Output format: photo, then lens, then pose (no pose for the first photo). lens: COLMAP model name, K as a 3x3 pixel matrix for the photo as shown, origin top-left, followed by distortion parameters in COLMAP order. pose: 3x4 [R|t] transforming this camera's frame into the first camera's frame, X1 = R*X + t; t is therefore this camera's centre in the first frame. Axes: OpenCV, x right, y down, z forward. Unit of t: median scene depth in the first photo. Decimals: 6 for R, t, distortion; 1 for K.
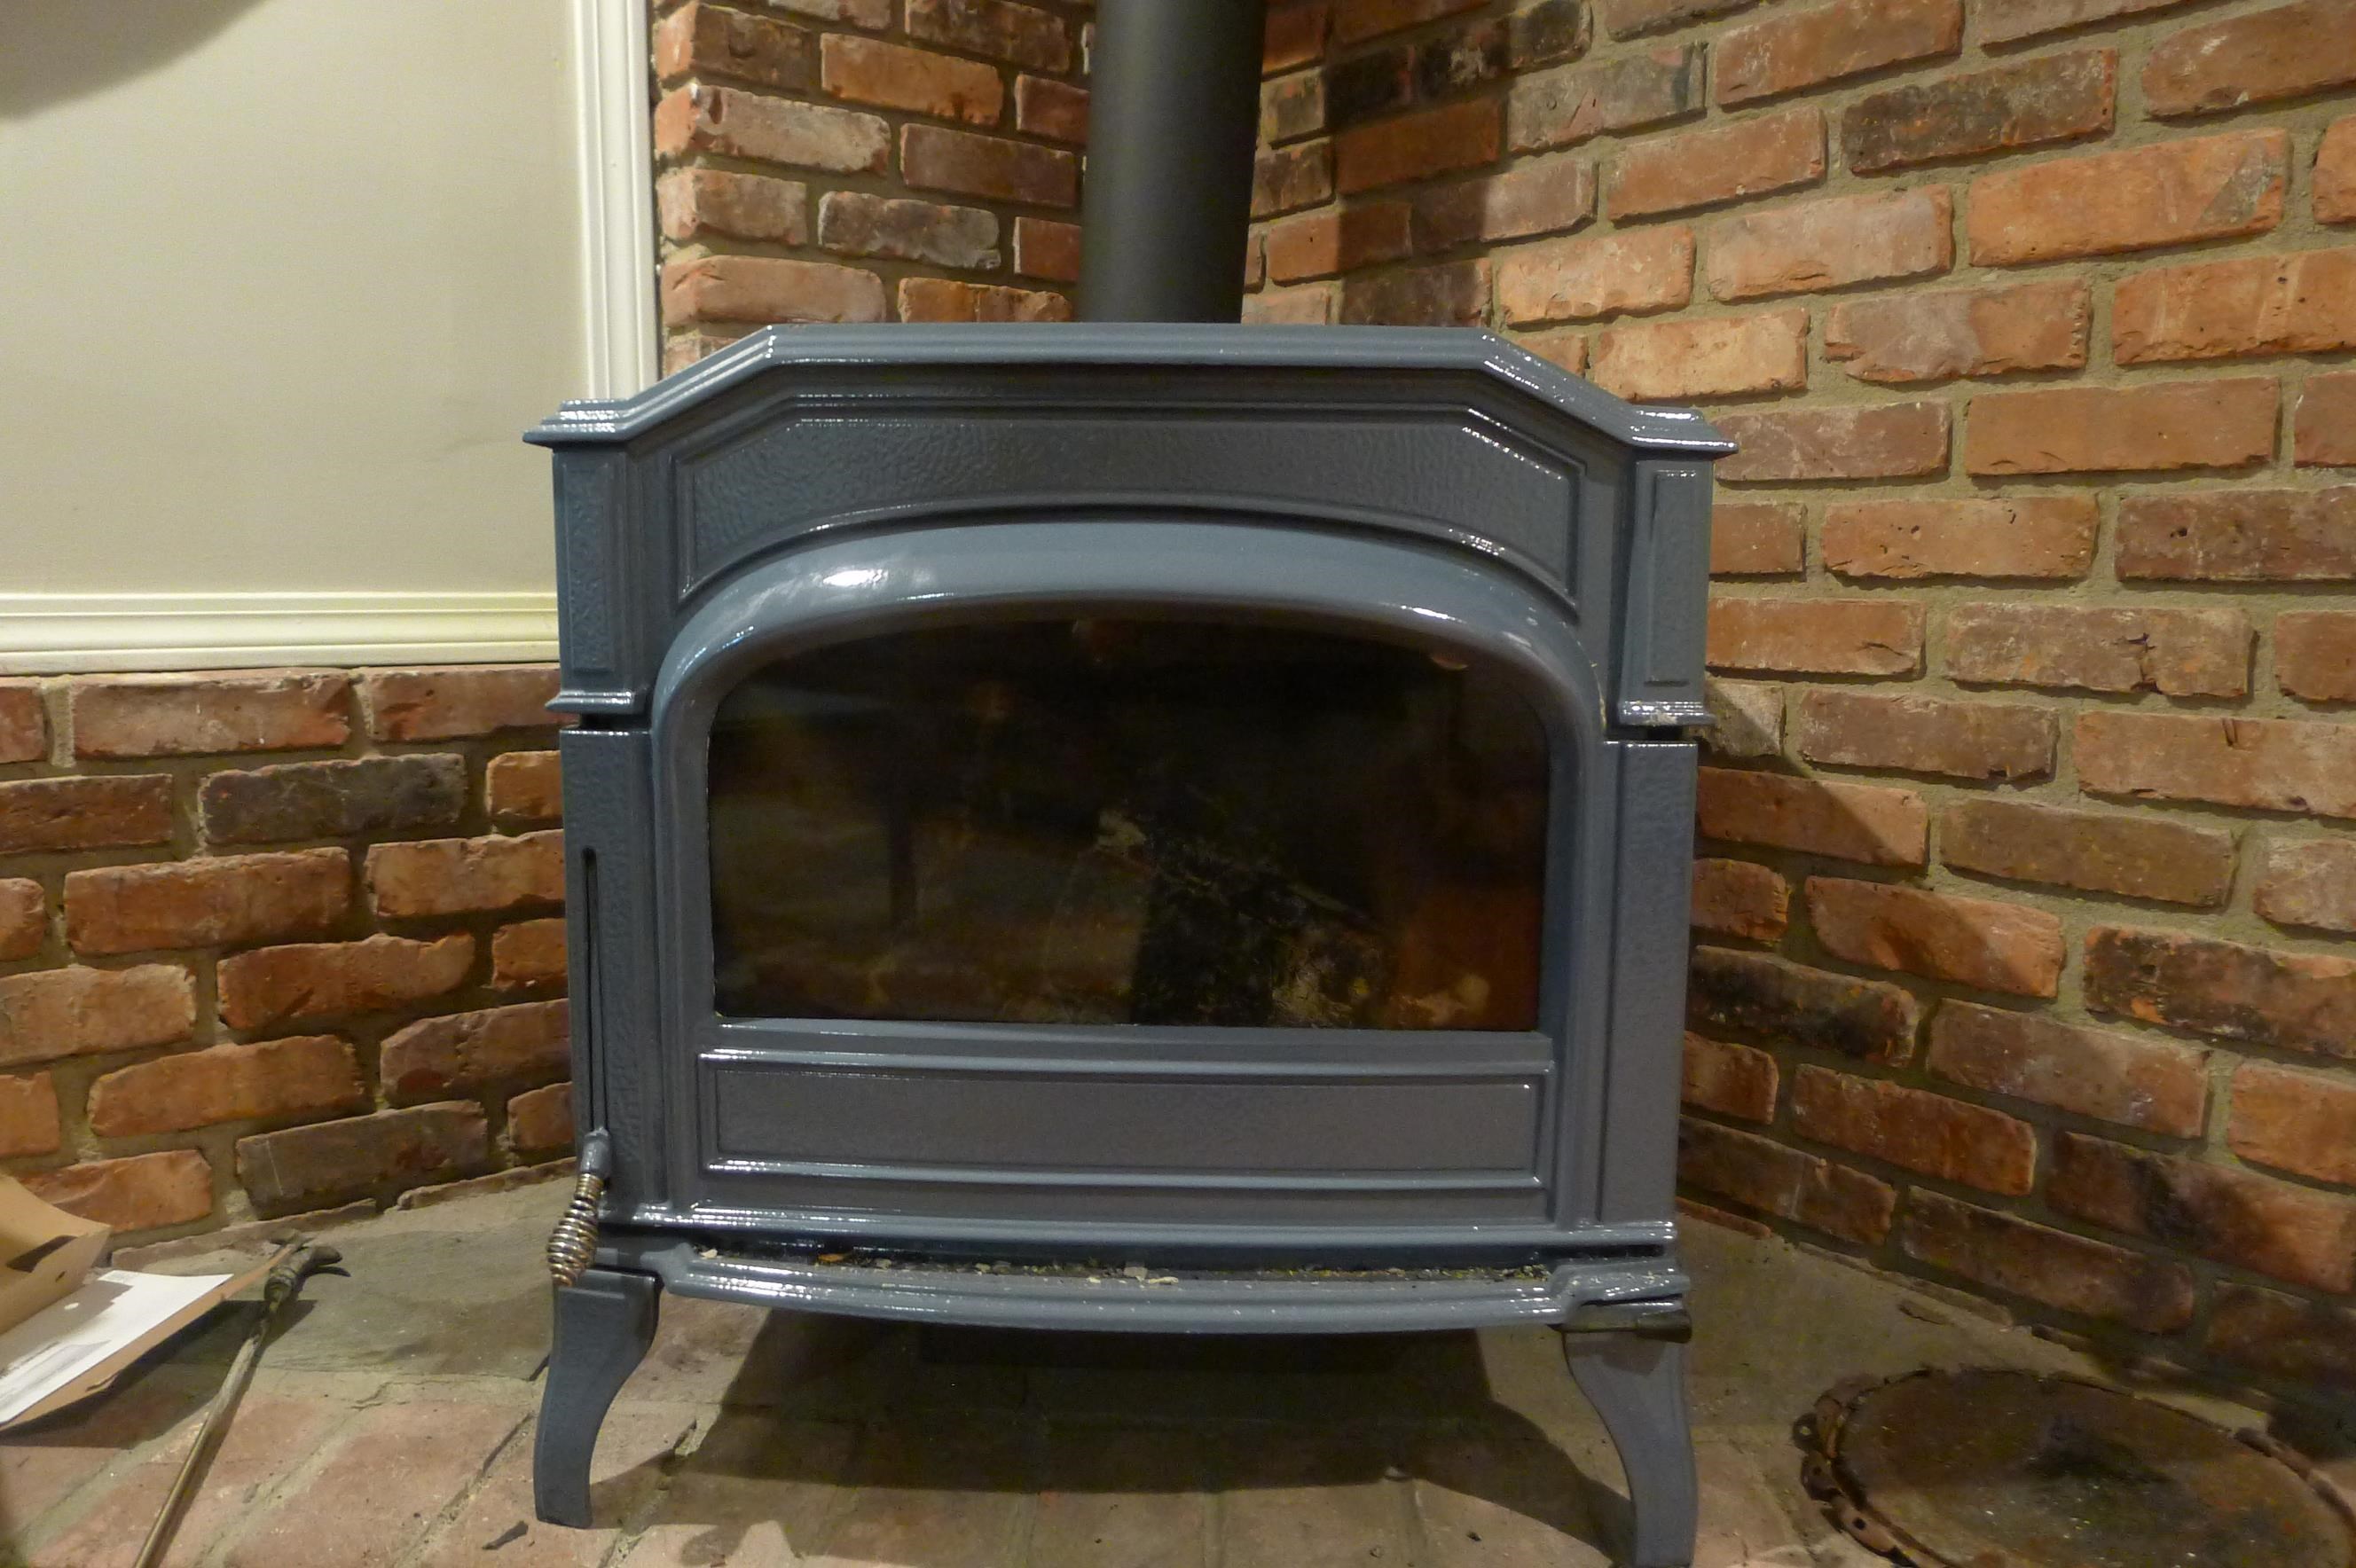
lens RADIAL K [[1654.8, 0, 1167.7], [0, 1654.8, 782.8], [0, 0, 1]] dist [-0.039554, 0.003676]
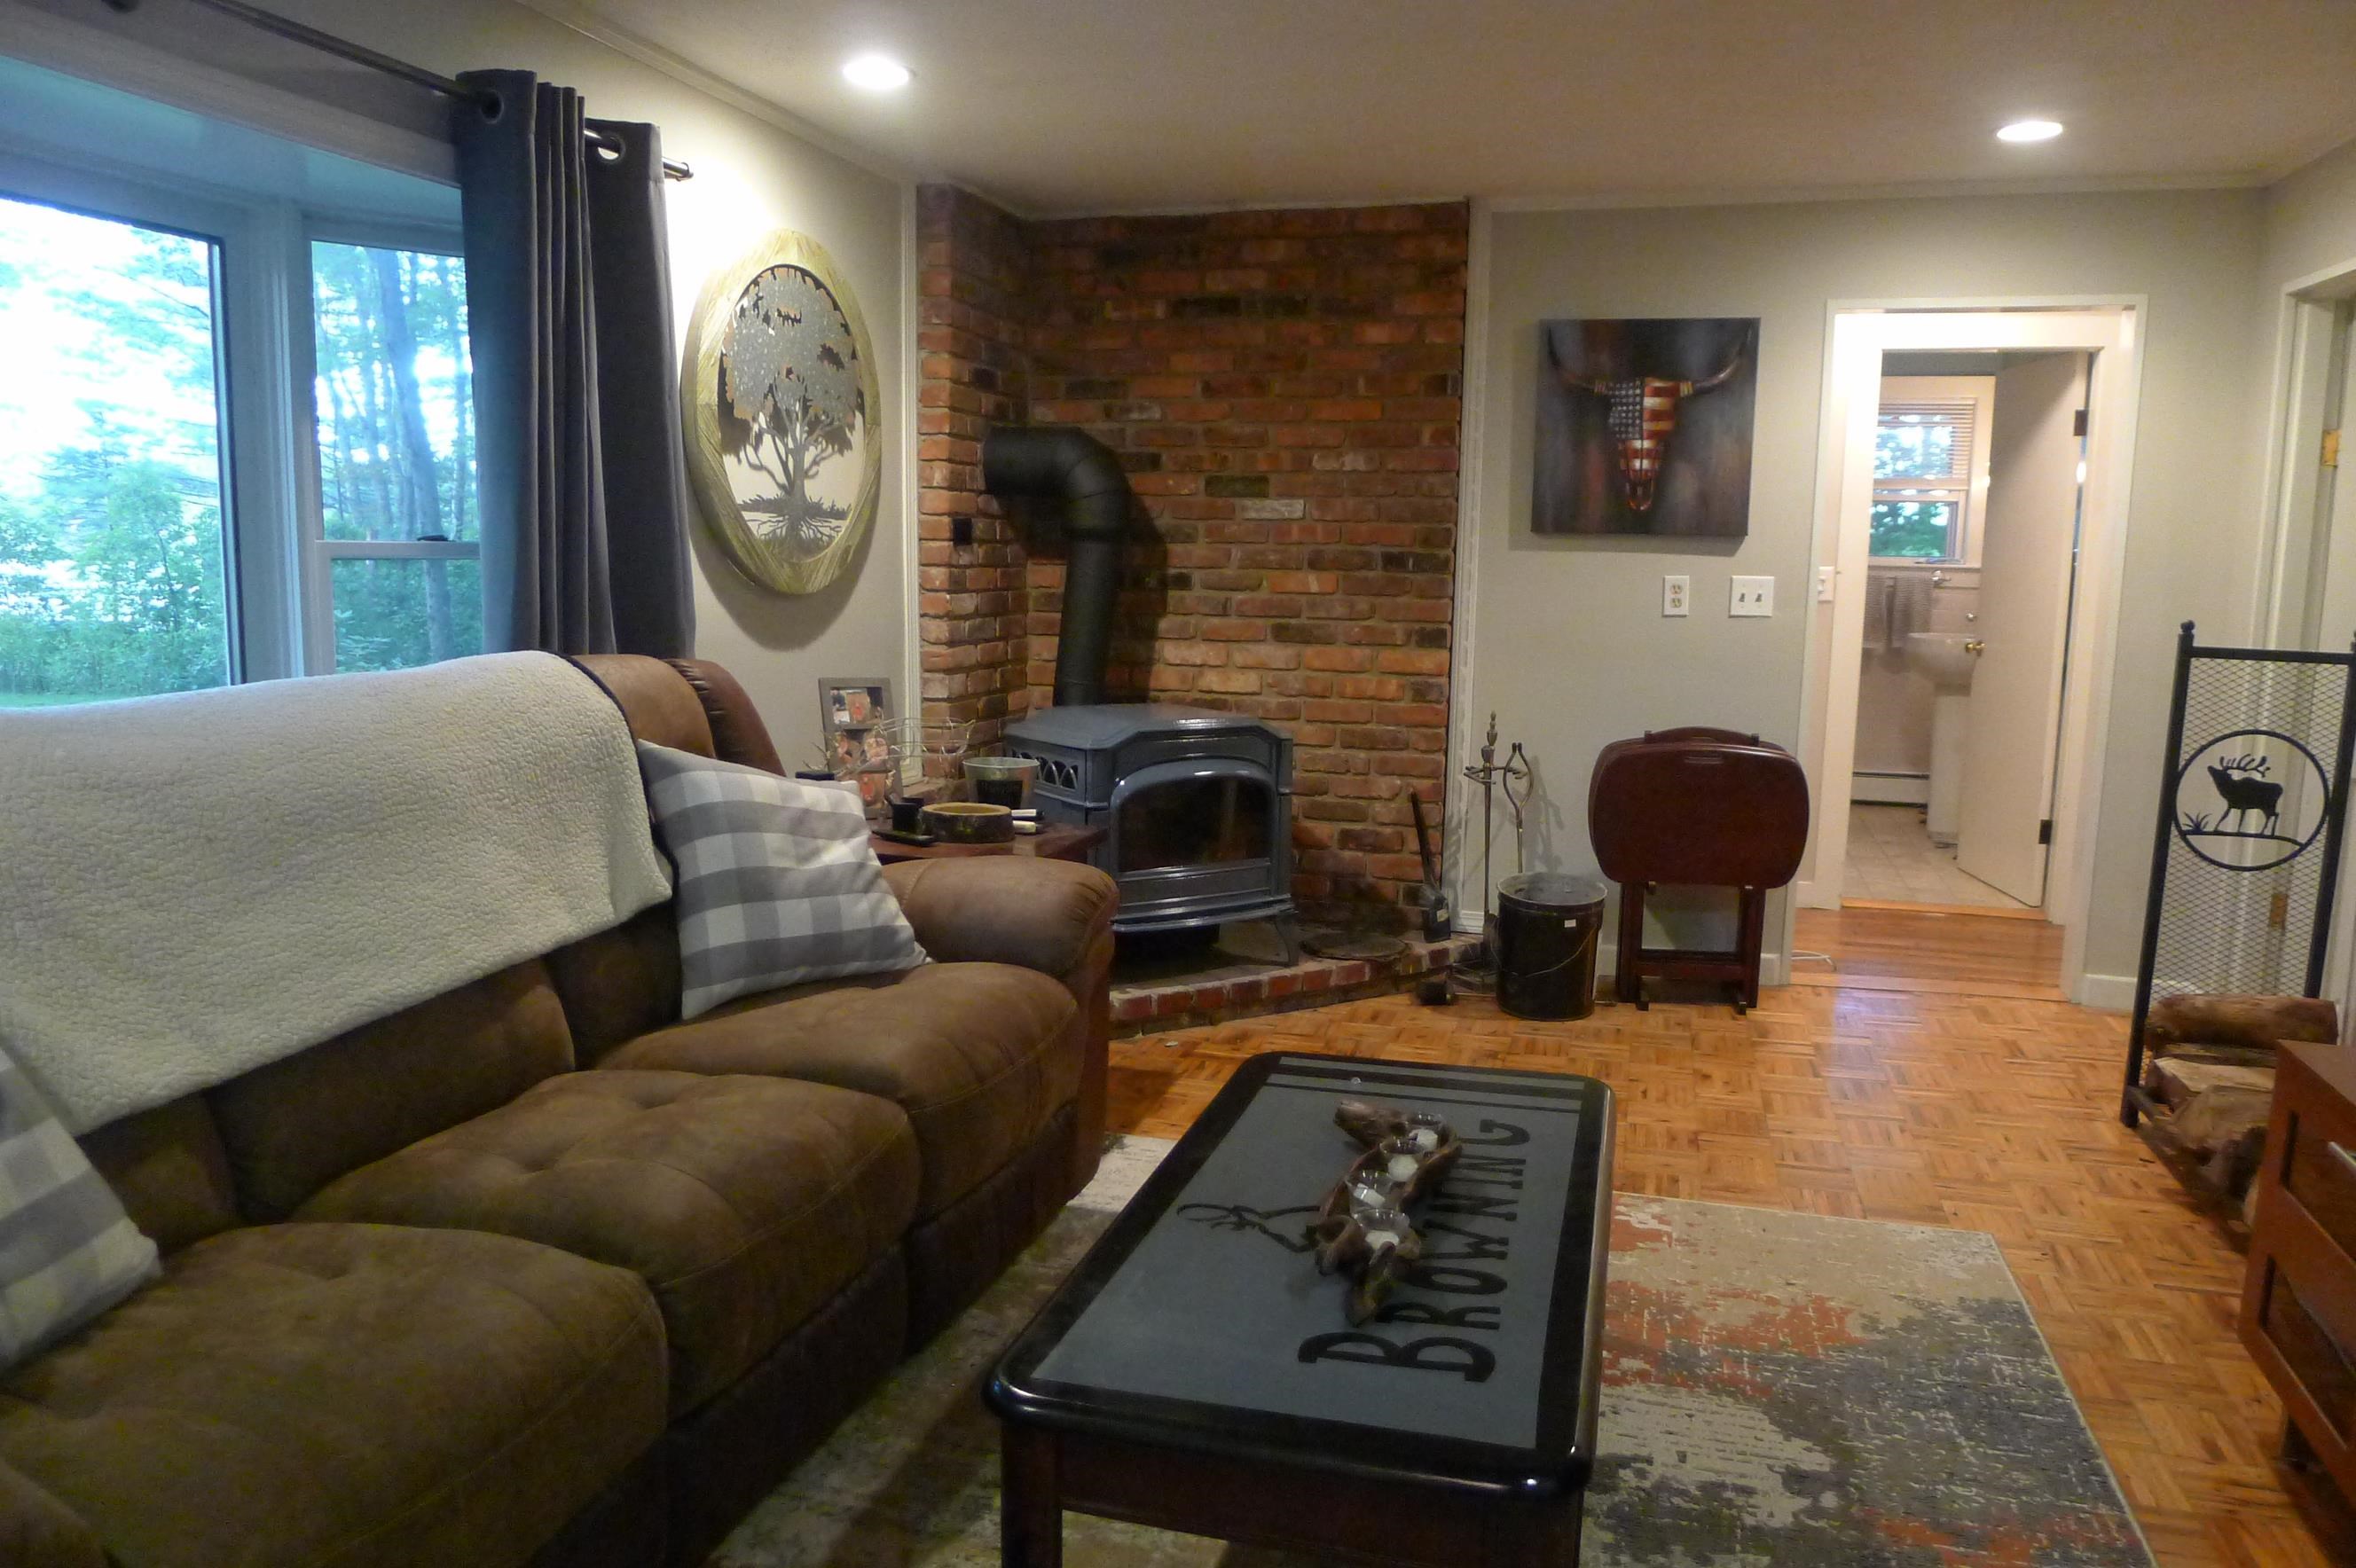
lens RADIAL K [[1654.8, 0, 1182.9], [0, 1654.8, 781.9], [0, 0, 1]] dist [-0.039554, 0.003676]
pose [[0.829802, -0.064995, 0.554260, -2.066655], [0.058985, 0.997846, 0.028703, -0.172041], [-0.554931, 0.008875, 0.831849, -2.262534]]
